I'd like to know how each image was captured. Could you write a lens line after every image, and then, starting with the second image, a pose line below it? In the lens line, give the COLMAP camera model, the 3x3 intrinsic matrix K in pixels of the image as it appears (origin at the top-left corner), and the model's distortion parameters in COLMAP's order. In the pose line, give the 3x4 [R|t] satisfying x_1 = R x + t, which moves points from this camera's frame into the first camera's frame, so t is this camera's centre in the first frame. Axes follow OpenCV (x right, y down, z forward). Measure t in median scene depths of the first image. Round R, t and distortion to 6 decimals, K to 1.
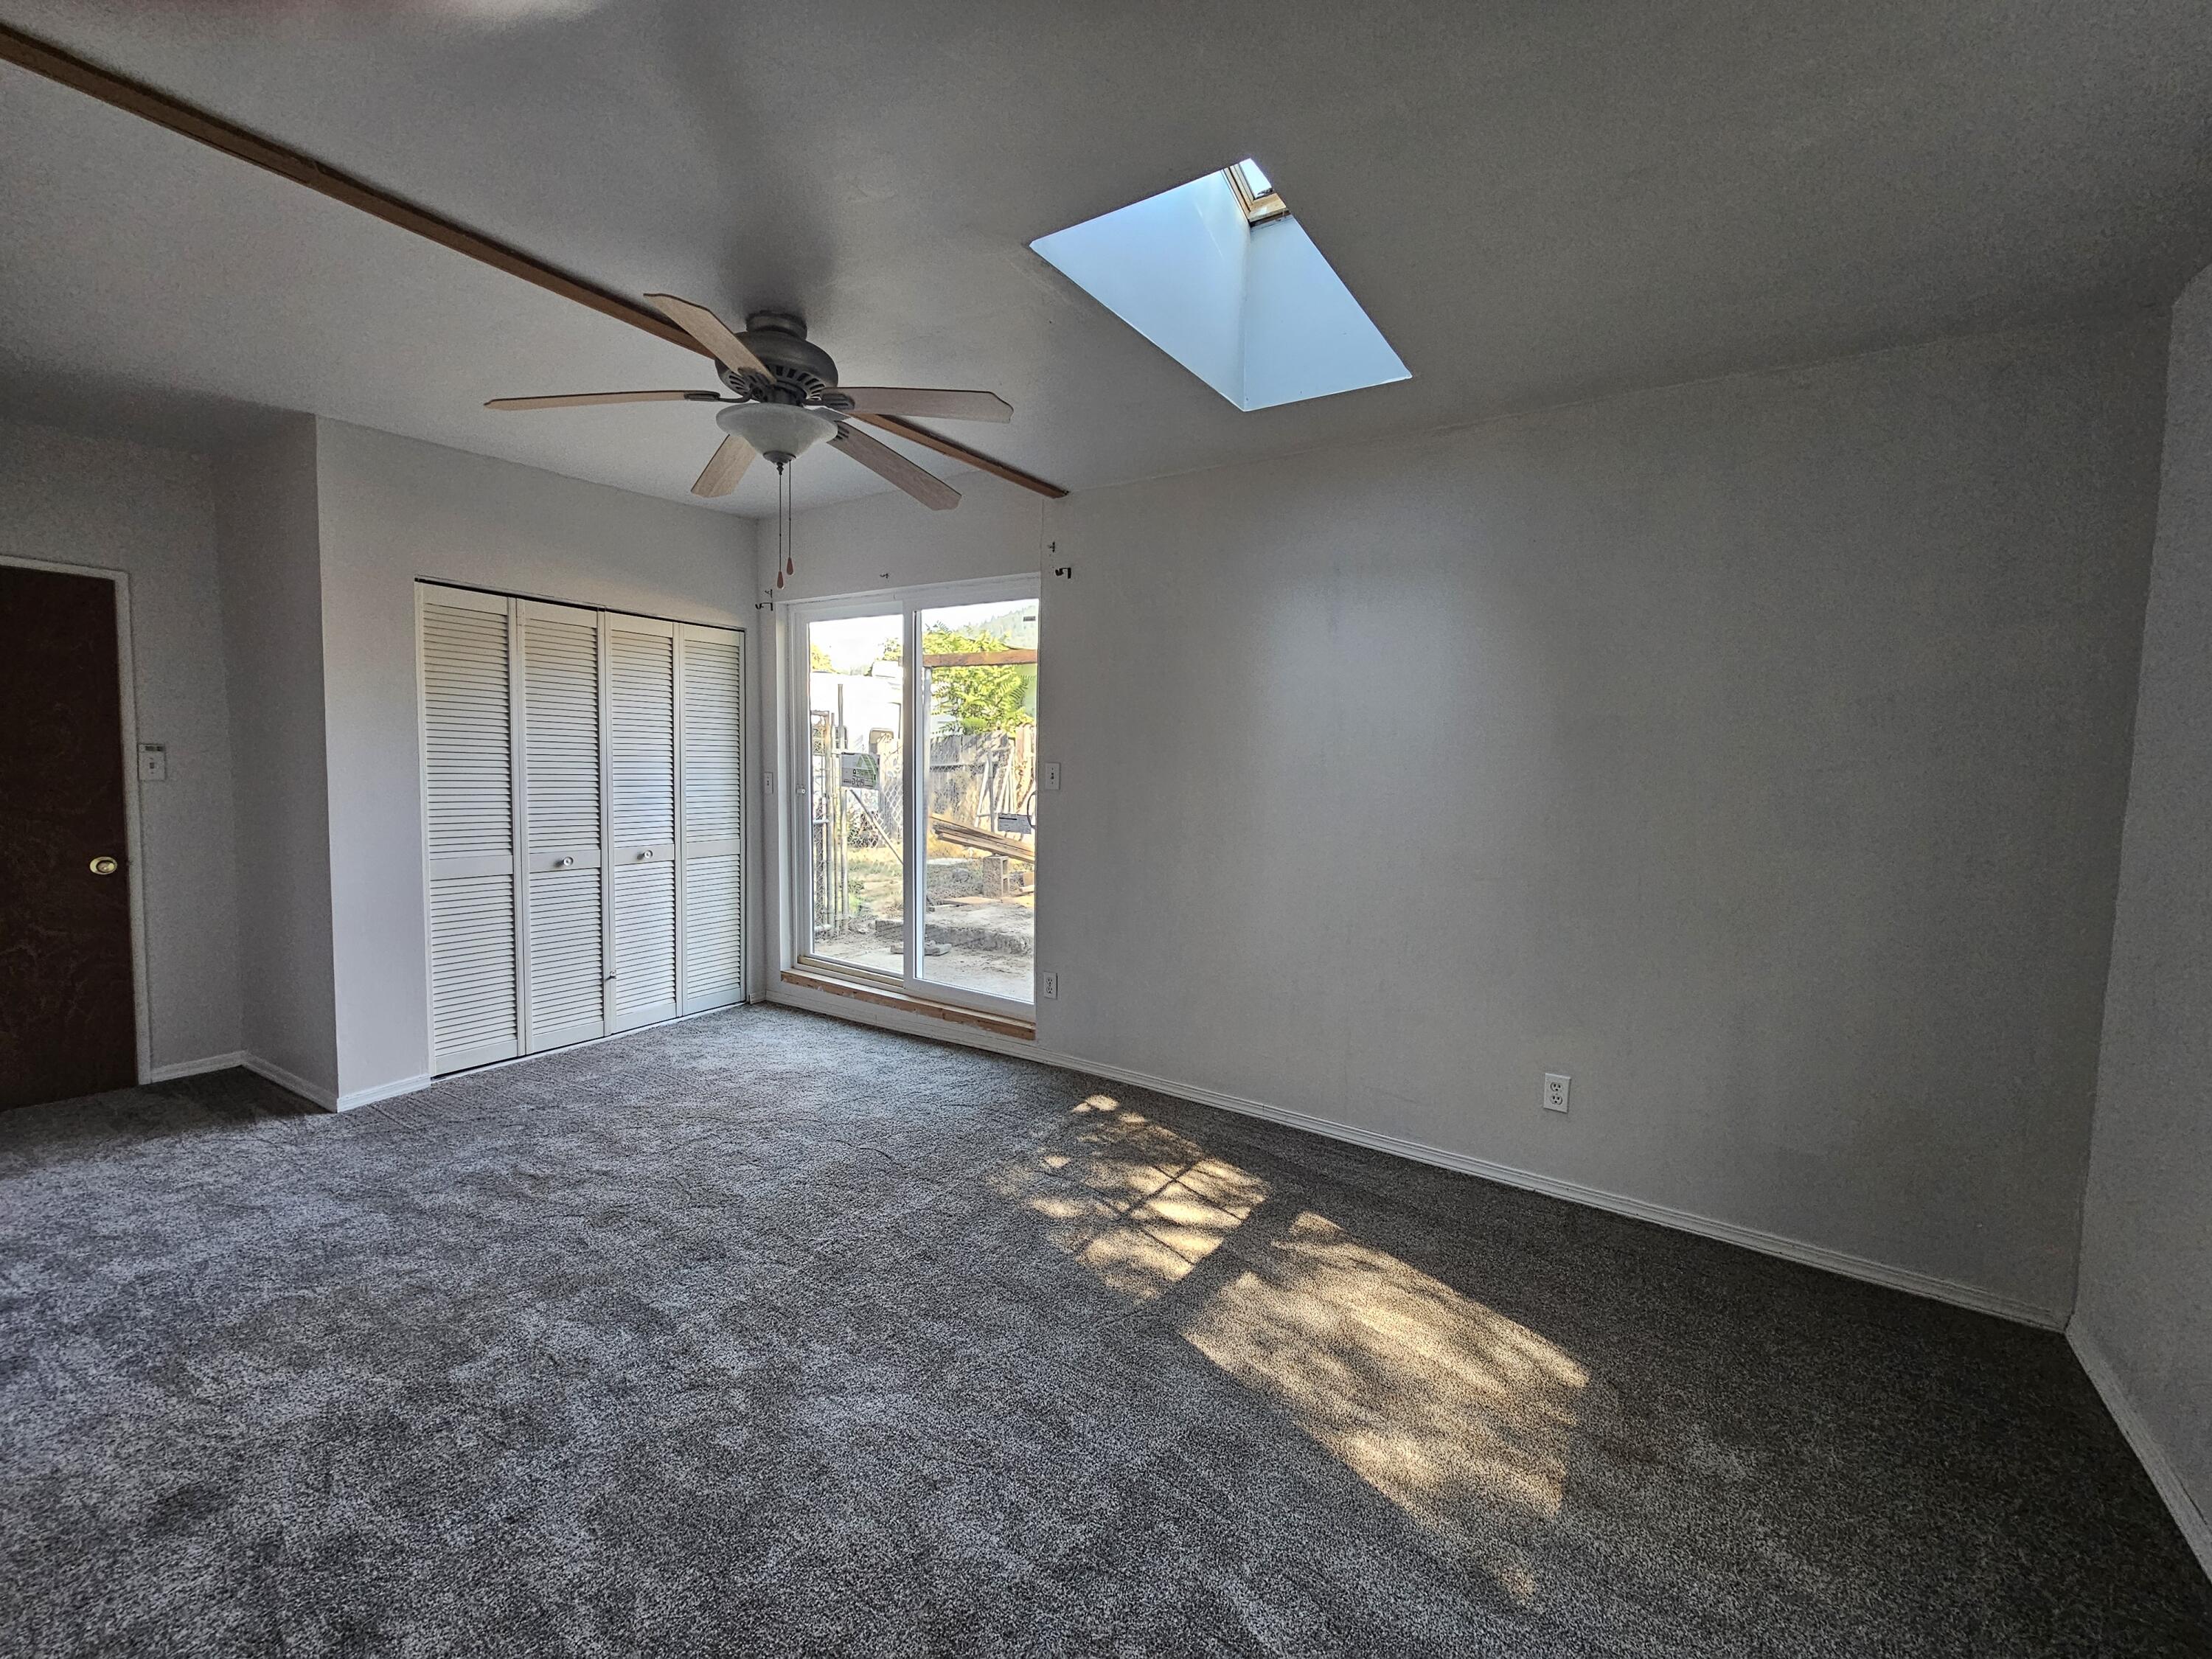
lens RADIAL K [[896.8, 0, 1106.0], [0, 896.8, 829.5], [0, 0, 1]] dist [-0.000672, -0.000021]
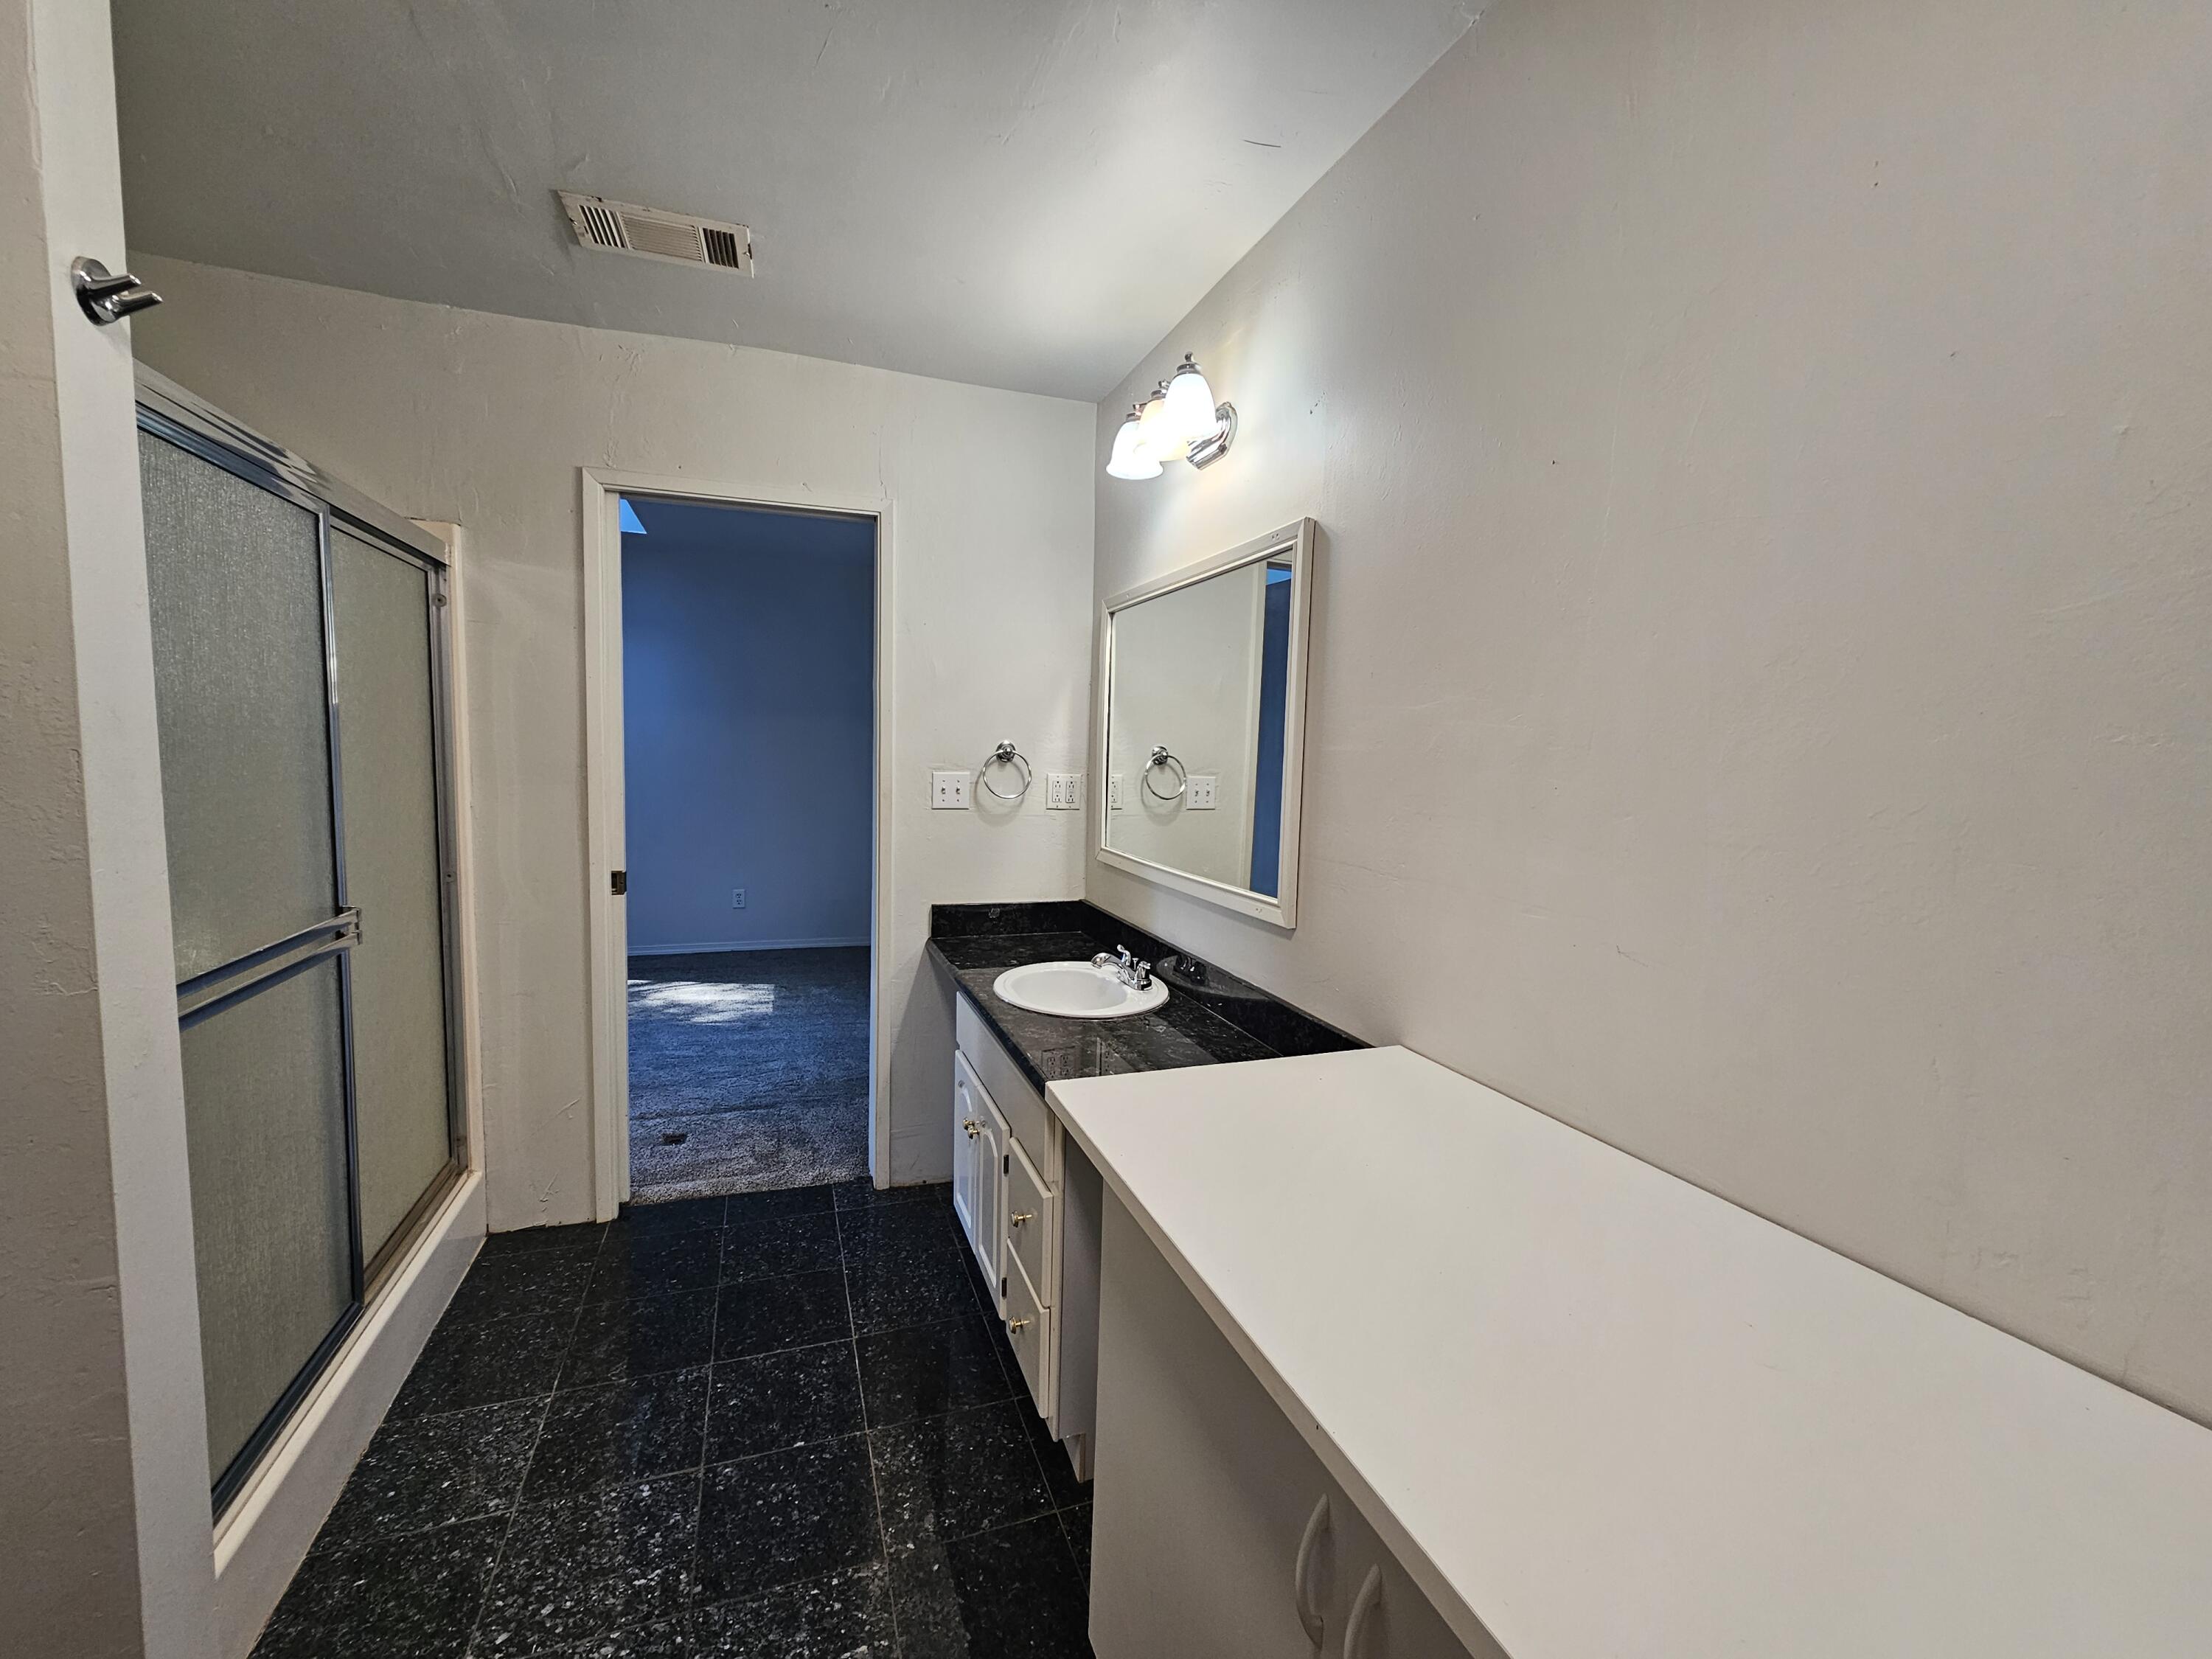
lens RADIAL K [[896.8, 0, 1106.0], [0, 896.8, 829.5], [0, 0, 1]] dist [-0.000672, -0.000021]
pose [[0.578098, -0.086764, 0.811342, -0.994022], [0.052587, 0.996225, 0.069066, 0.061646], [-0.814271, 0.002739, 0.580478, -1.307919]]
